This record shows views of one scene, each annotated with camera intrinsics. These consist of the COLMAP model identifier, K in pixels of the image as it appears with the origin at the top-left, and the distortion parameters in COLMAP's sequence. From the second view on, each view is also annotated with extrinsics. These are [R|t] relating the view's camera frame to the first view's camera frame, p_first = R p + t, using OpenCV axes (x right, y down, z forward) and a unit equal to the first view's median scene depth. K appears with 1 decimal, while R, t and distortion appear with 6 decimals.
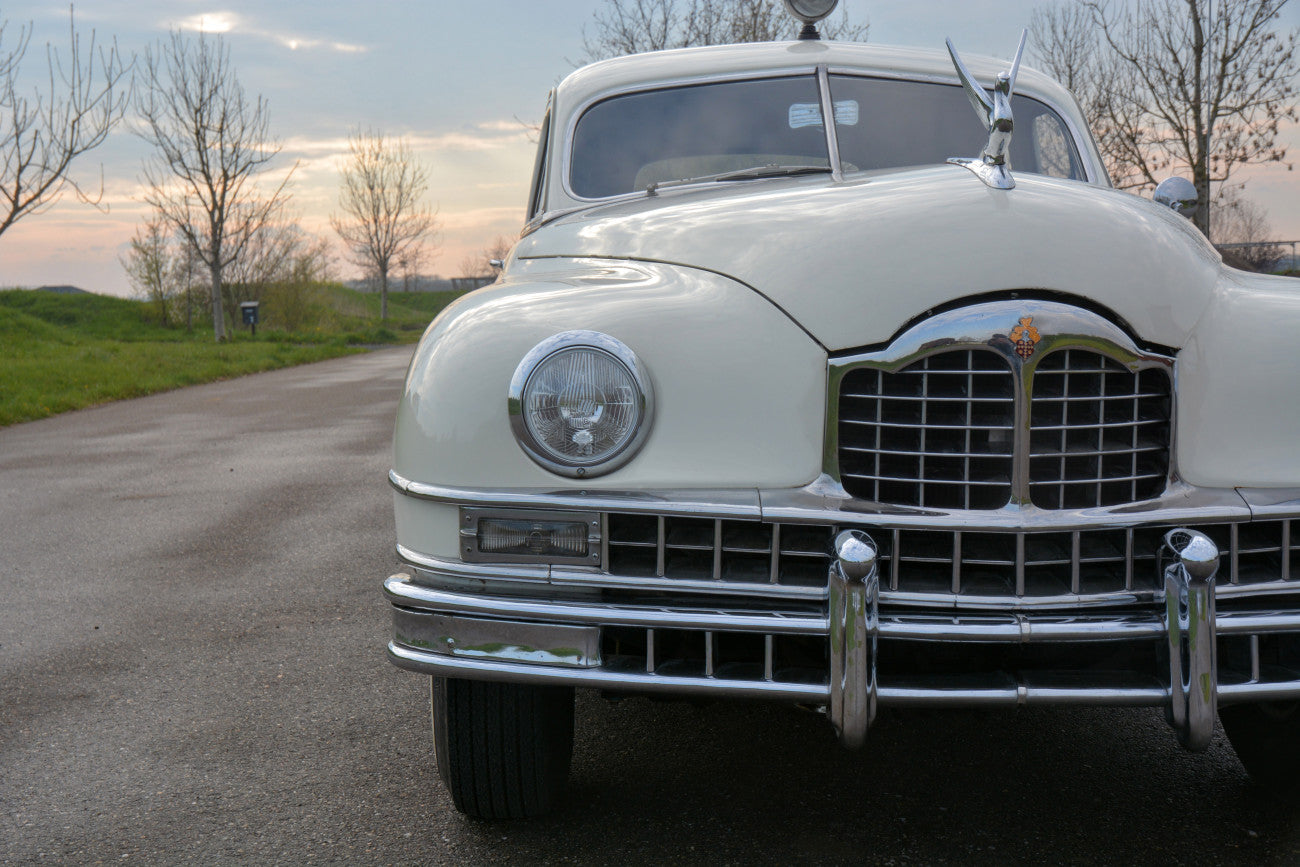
lens RADIAL K [[1684.0, 0, 644.5], [0, 1684.0, 434.6], [0, 0, 1]] dist [0.026882, 0.398159]
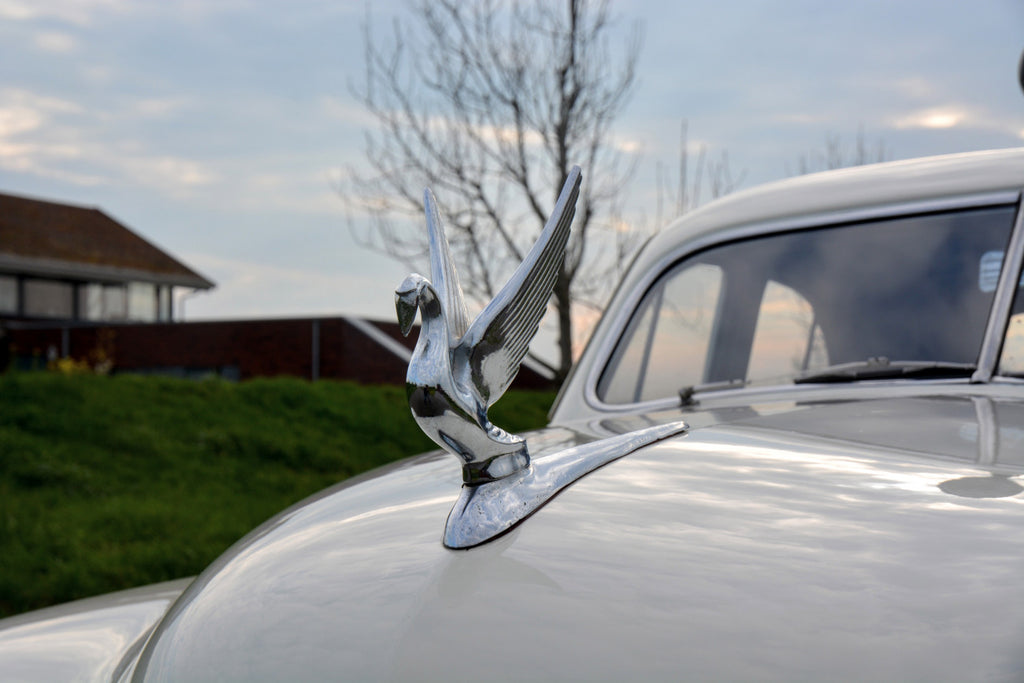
lens RADIAL K [[1831.0, 0, 512.0], [0, 1831.0, 341.5], [0, 0, 1]] dist [0.120037, 0.076104]
pose [[0.890039, 0.007510, -0.455823, 0.421020], [-0.062125, 0.992535, -0.104954, -0.145786], [0.451631, 0.121732, 0.883861, 0.588115]]
